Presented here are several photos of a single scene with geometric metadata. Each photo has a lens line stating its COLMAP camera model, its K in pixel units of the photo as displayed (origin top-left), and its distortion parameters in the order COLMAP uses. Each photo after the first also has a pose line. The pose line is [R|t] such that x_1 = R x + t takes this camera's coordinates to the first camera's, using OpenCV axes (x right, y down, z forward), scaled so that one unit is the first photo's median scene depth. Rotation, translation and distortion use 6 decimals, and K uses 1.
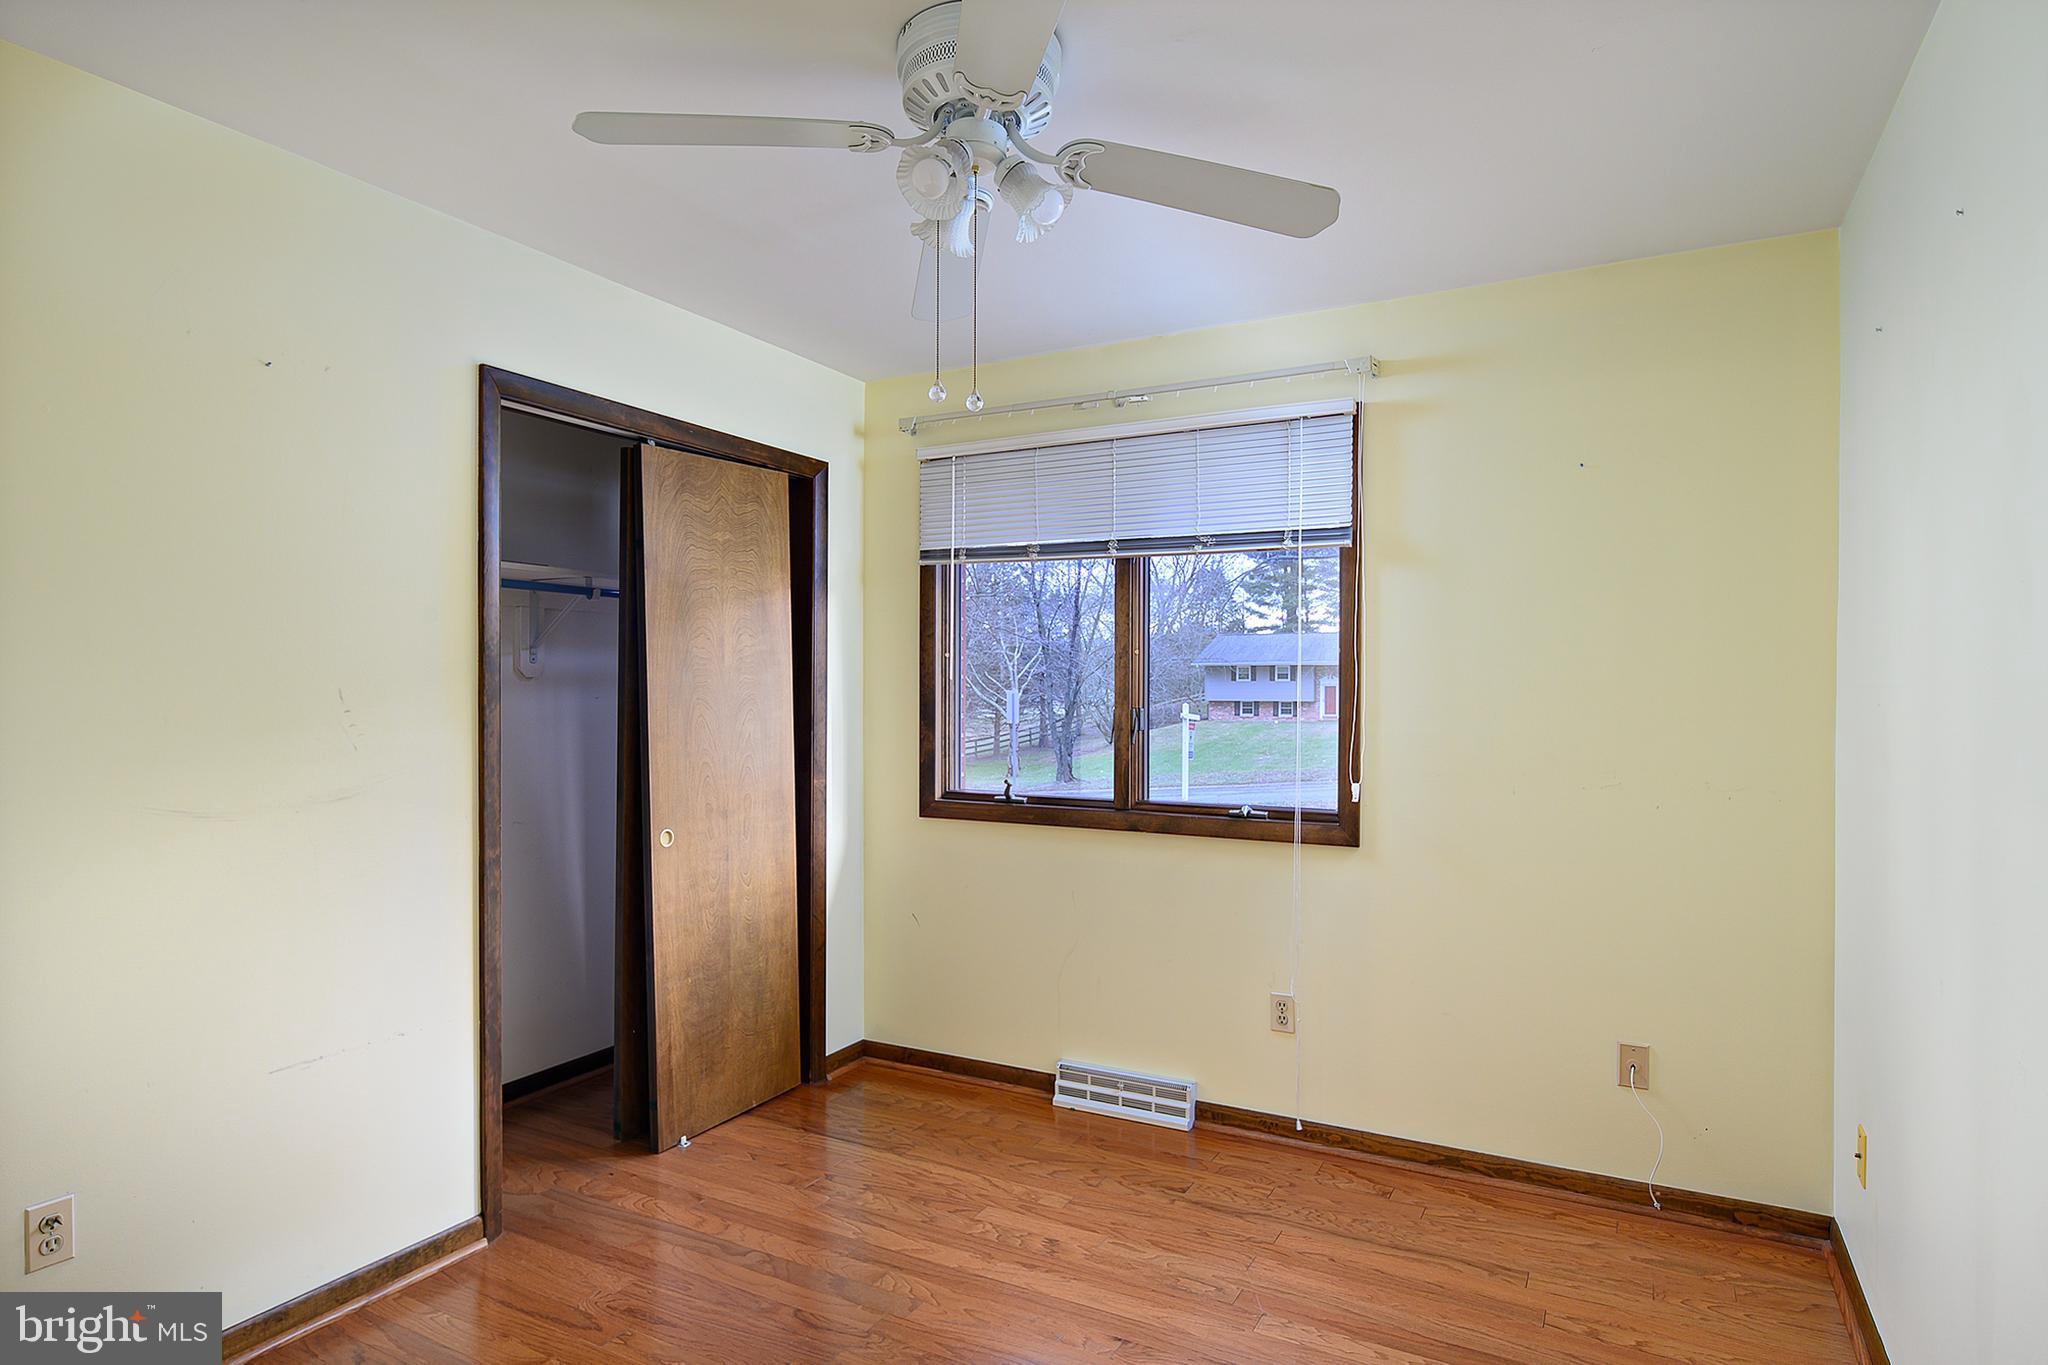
lens RADIAL K [[1122.7, 0, 1024.6], [0, 1122.7, 689.5], [0, 0, 1]] dist [-0.003180, -0.002649]
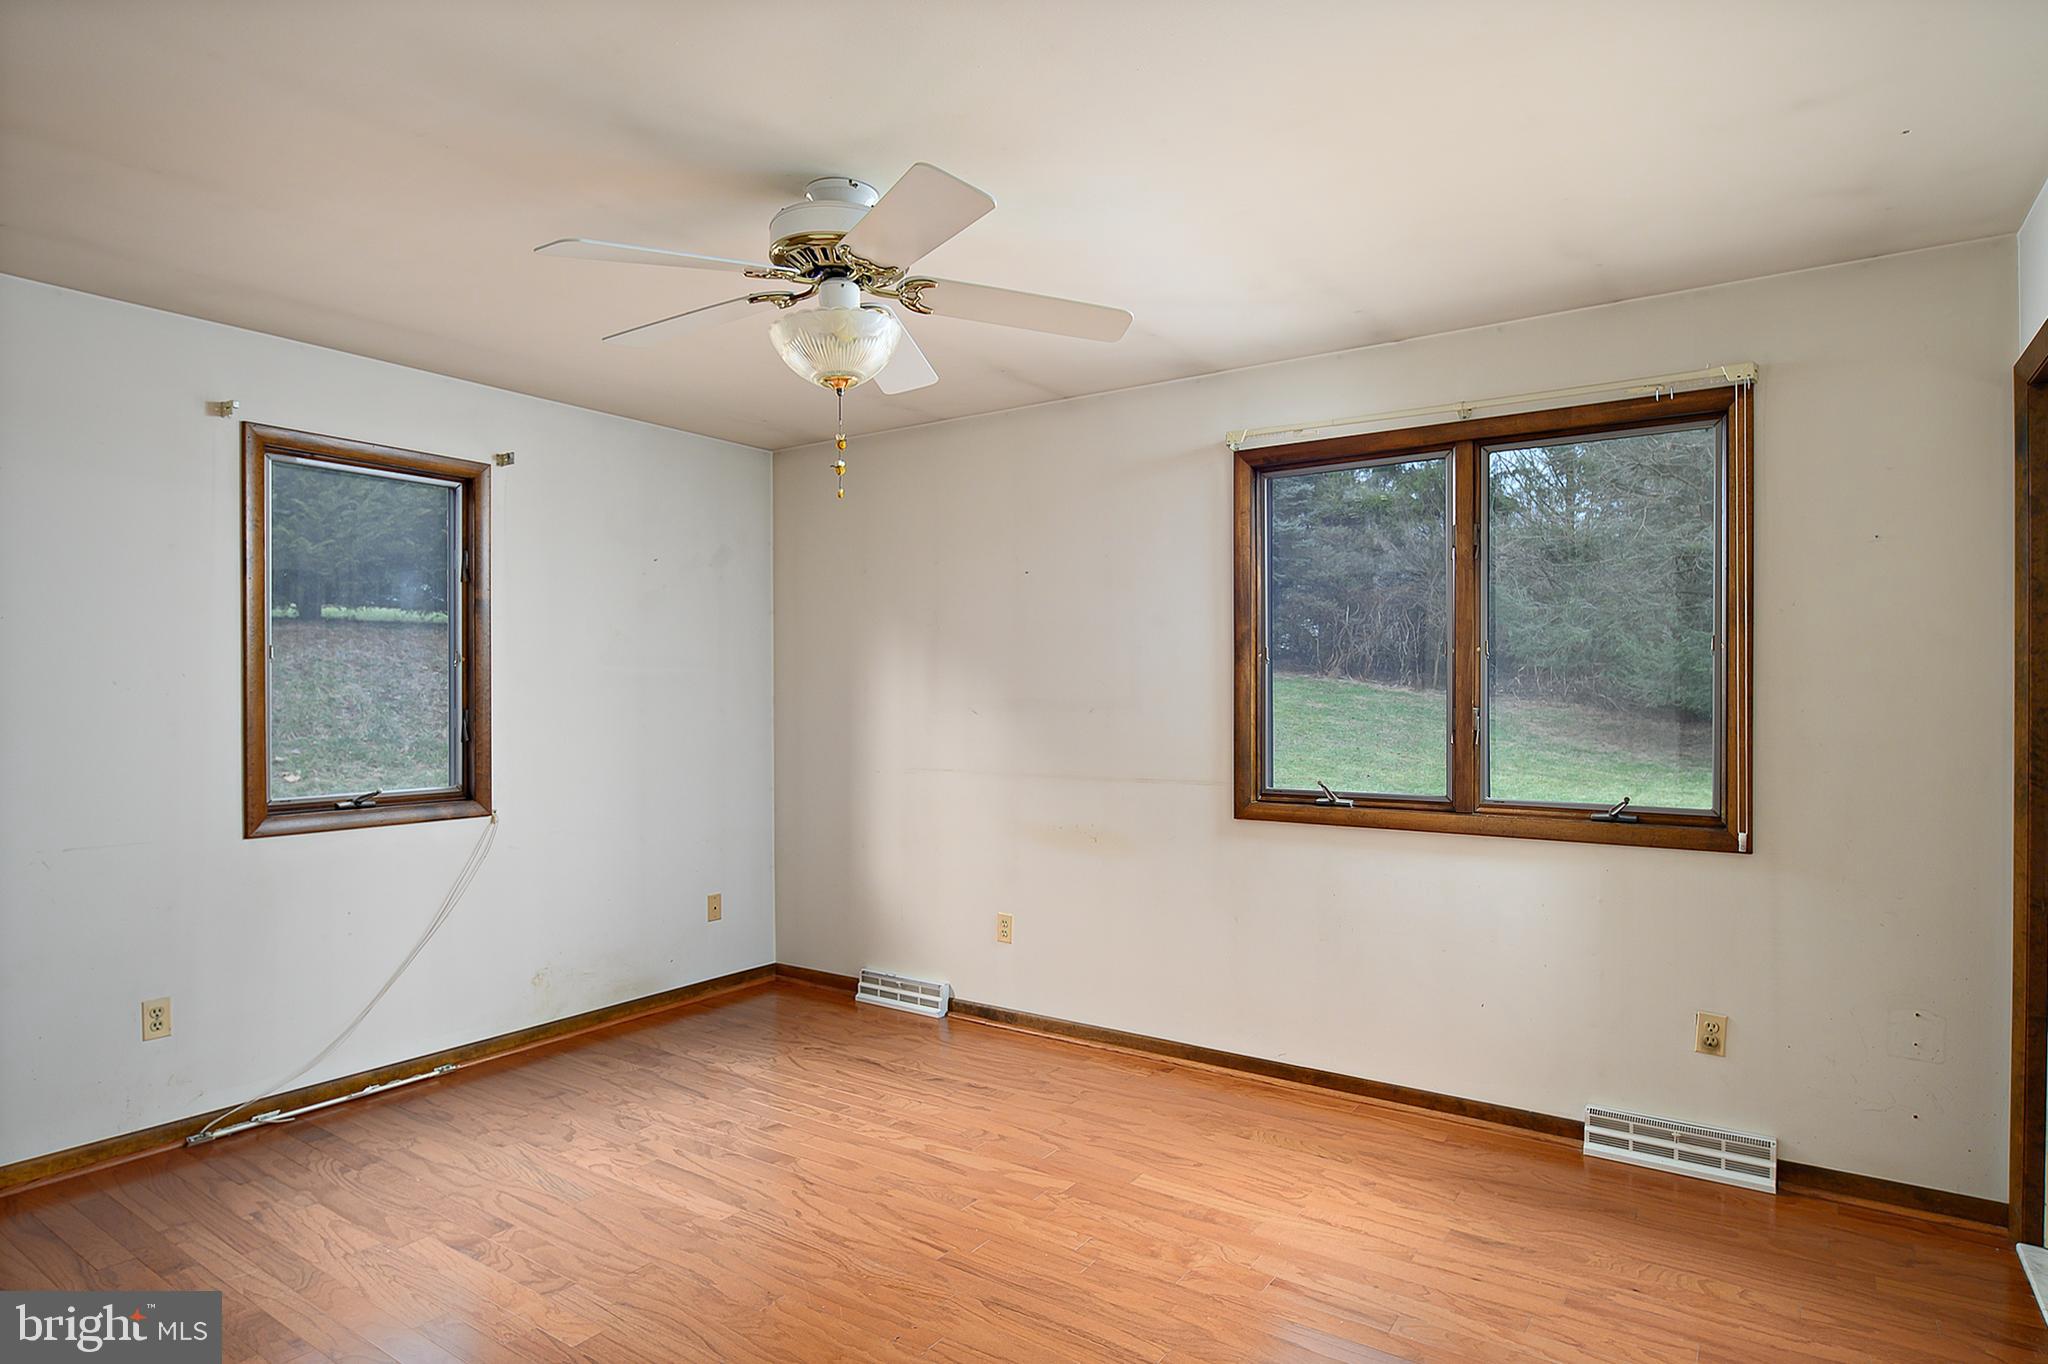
lens RADIAL K [[1122.7, 0, 1014.5], [0, 1122.7, 696.3], [0, 0, 1]] dist [-0.003180, -0.002649]
pose [[0.992457, -0.014689, -0.121710, 0.390522], [0.018708, 0.999314, 0.031946, -0.018947], [0.121158, -0.033982, 0.992051, -0.261781]]
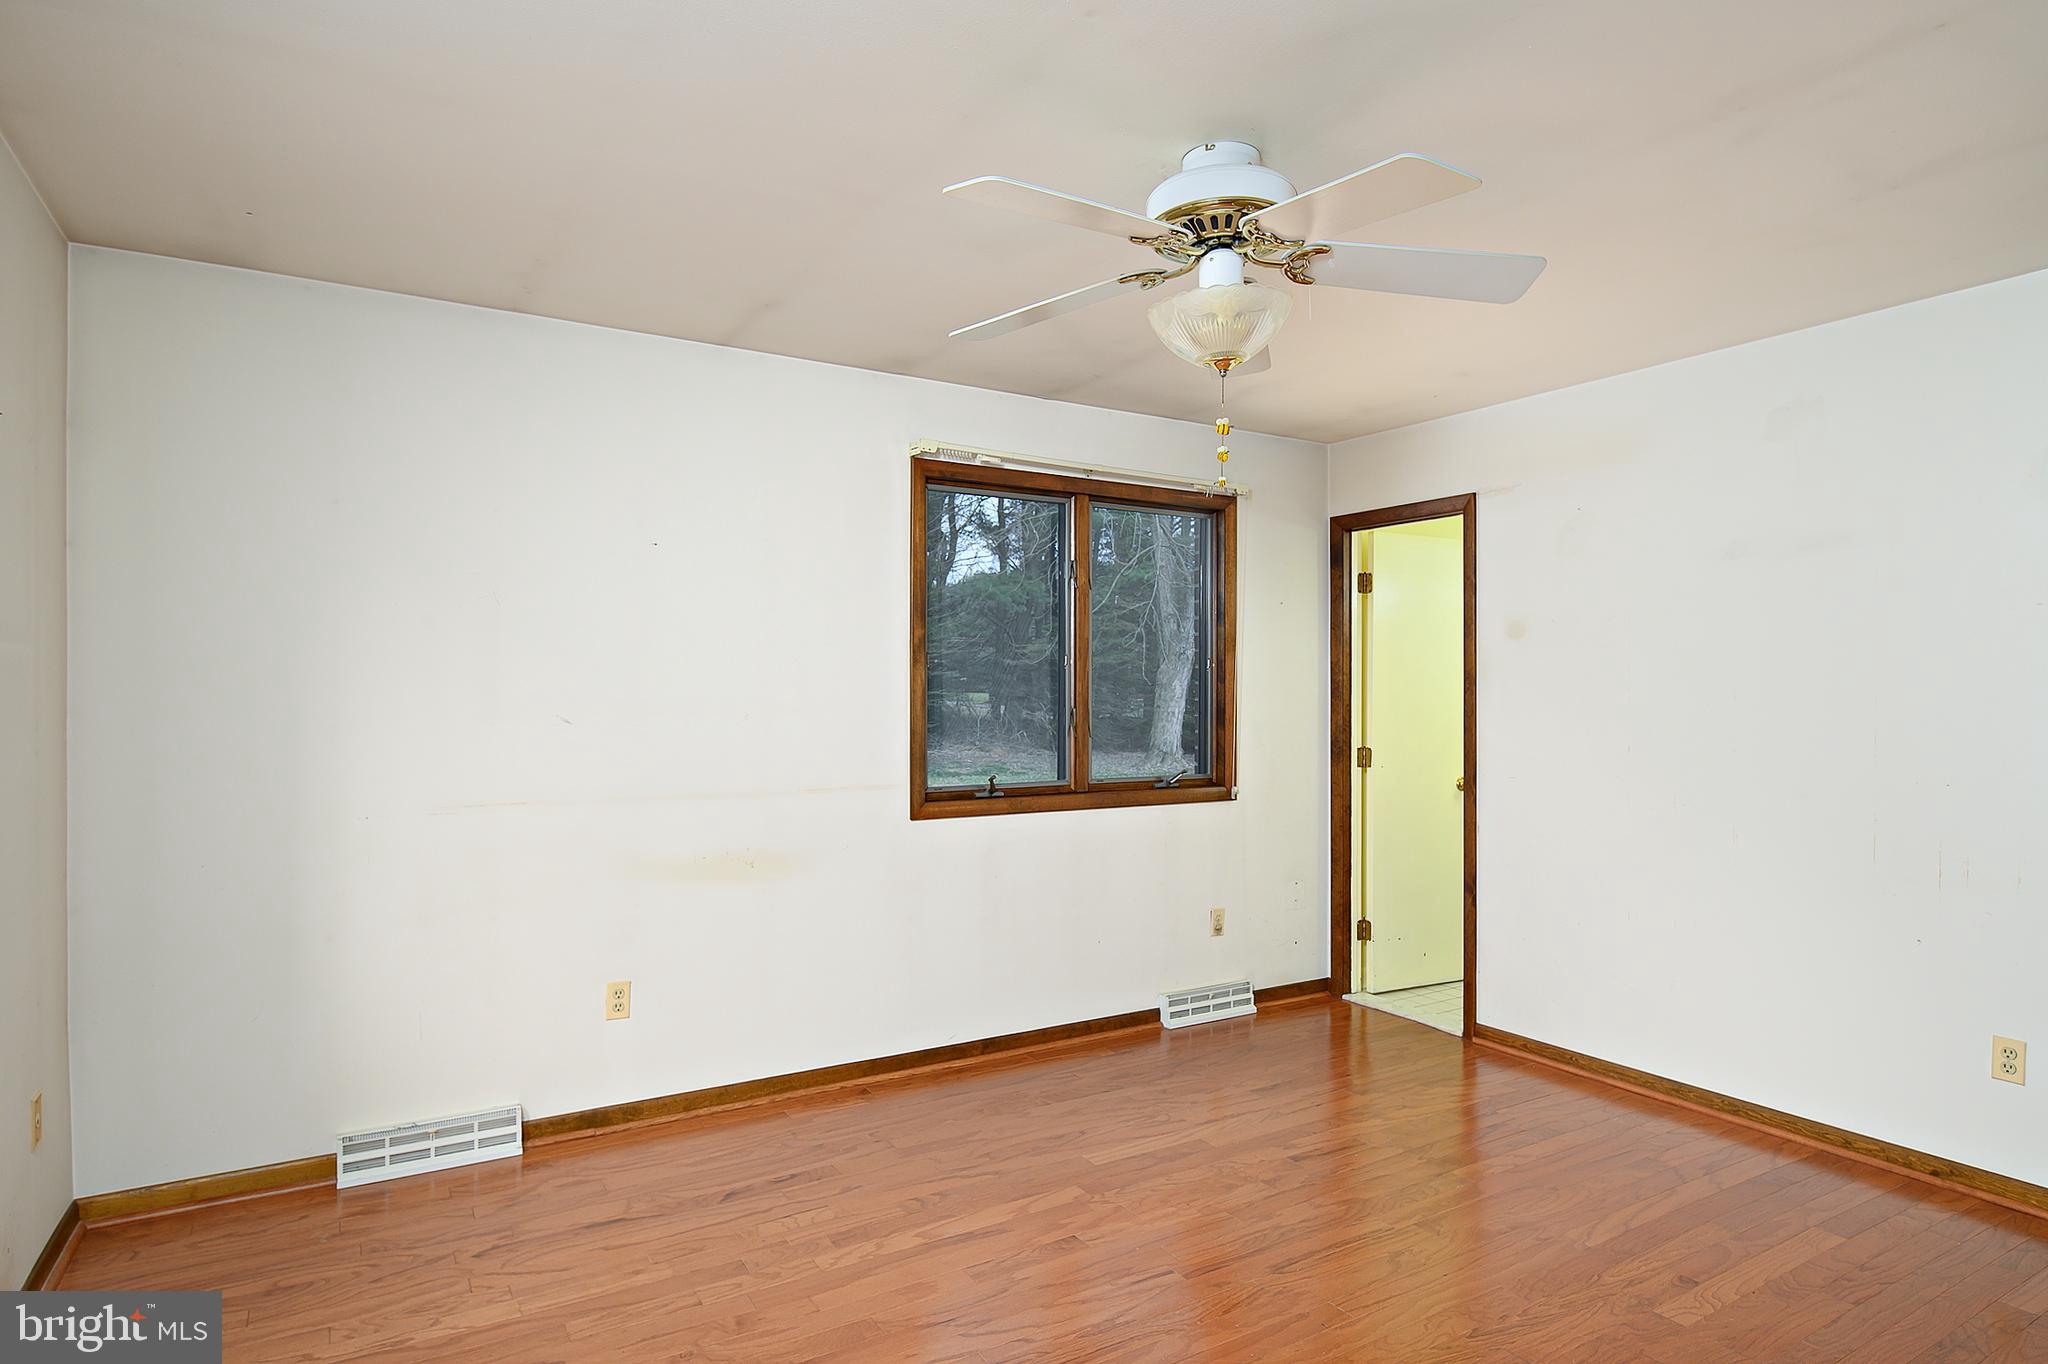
lens RADIAL K [[1122.7, 0, 1017.9], [0, 1122.7, 684.3], [0, 0, 1]] dist [-0.003180, -0.002649]
pose [[0.511845, -0.001554, 0.859077, -0.432909], [-0.019687, 0.999715, 0.013538, -0.010401], [-0.858852, -0.023842, 0.511668, 0.195310]]
